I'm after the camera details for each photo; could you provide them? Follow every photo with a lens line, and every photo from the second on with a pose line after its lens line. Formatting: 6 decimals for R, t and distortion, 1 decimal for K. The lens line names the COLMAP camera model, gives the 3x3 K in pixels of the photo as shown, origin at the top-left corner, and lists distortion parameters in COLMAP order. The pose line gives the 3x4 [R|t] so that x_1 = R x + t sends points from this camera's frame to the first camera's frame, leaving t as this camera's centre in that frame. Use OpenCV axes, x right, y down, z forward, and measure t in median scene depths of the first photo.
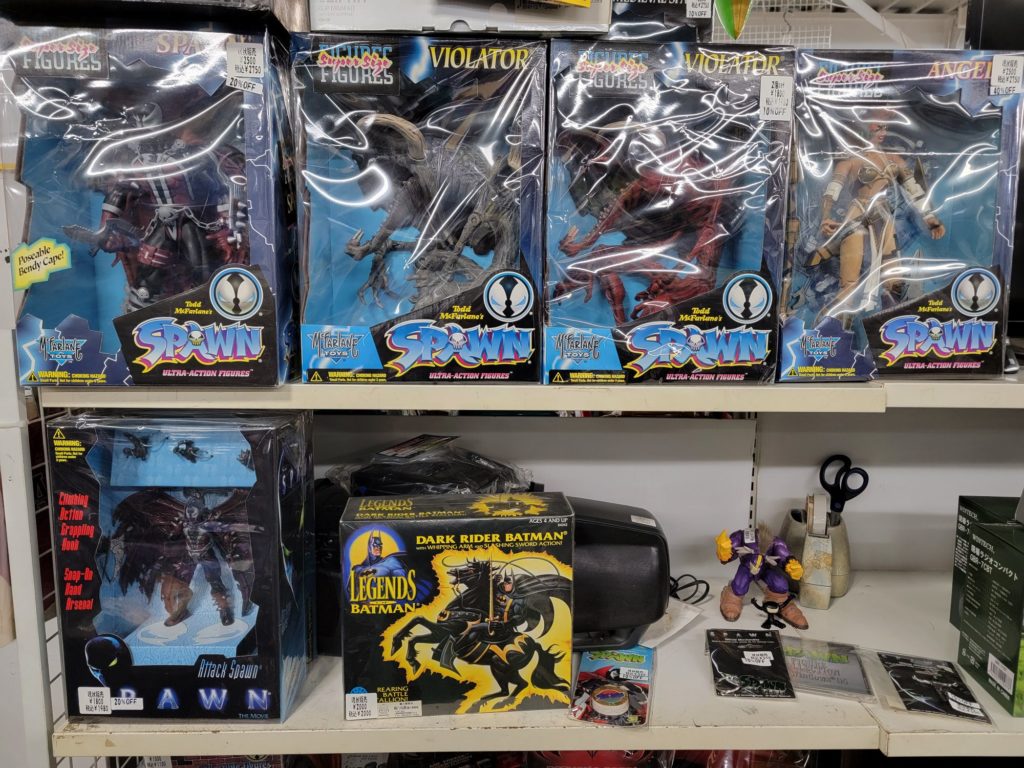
lens RADIAL K [[715.0, 0, 515.1], [0, 715.0, 384.5], [0, 0, 1]] dist [0.044494, -0.011199]
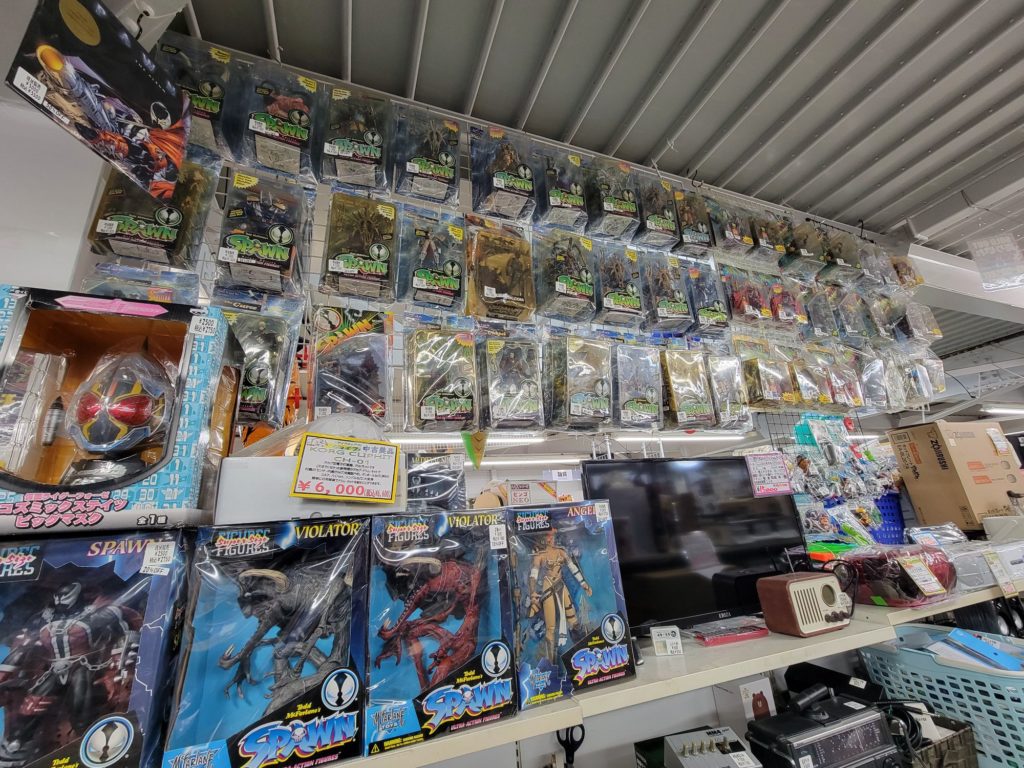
lens RADIAL K [[415.7, 0, 506.6], [0, 415.7, 383.4], [0, 0, 1]] dist [-0.001124, 0.001370]
pose [[0.949128, 0.022378, 0.314095, 0.032244], [0.119061, 0.897920, -0.423750, -0.279304], [-0.291514, 0.439590, 0.849576, -0.094843]]
